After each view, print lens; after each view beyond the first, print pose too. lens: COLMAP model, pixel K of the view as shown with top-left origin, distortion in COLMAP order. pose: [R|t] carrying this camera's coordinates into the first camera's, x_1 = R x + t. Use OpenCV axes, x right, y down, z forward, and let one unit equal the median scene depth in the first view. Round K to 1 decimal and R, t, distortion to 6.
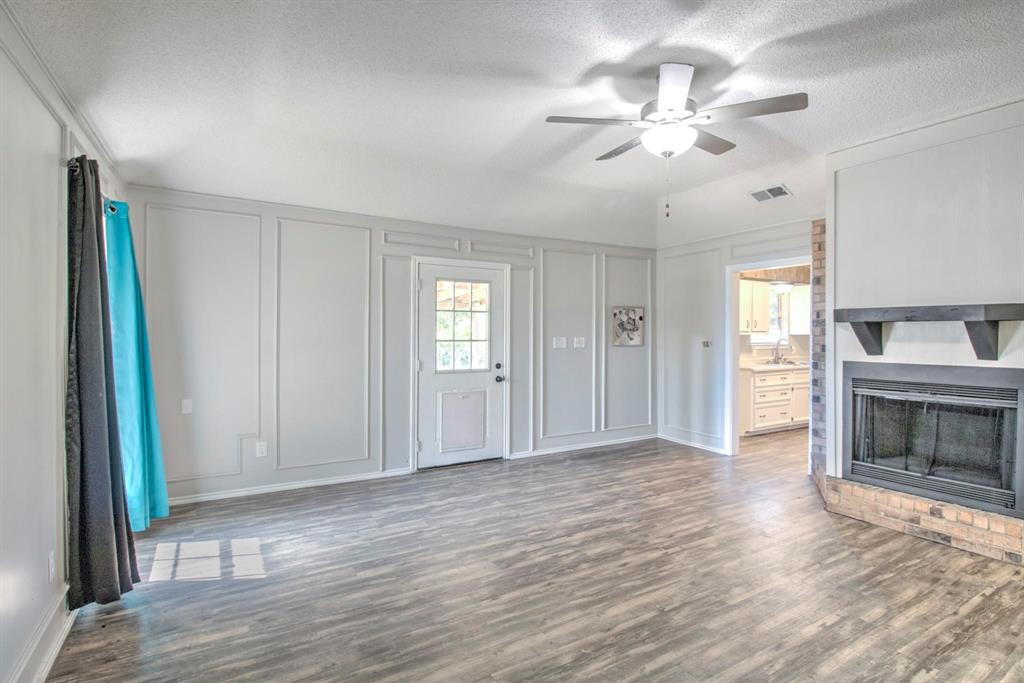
lens RADIAL K [[520.6, 0, 444.3], [0, 520.6, 334.1], [0, 0, 1]] dist [-0.014872, -0.001399]
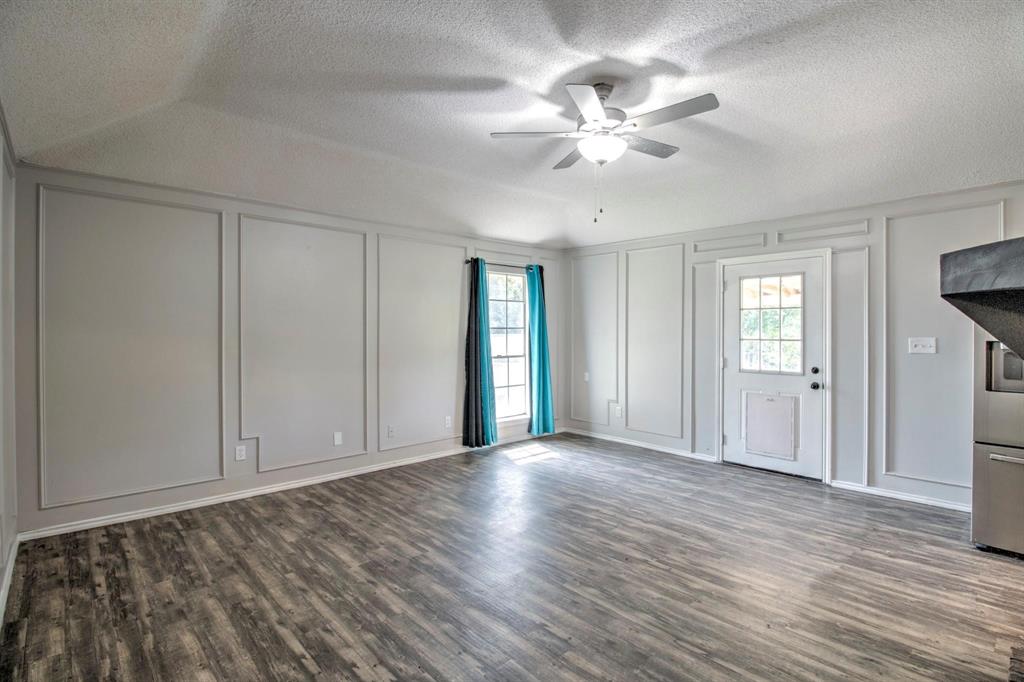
lens RADIAL K [[492.8, 0, 514.2], [0, 492.8, 332.0], [0, 0, 1]] dist [-0.014423, -0.011181]
pose [[0.219980, -0.001929, -0.975503, 1.079508], [-0.003822, 0.999989, -0.002839, 0.003714], [0.975497, 0.004352, 0.219970, 0.480673]]
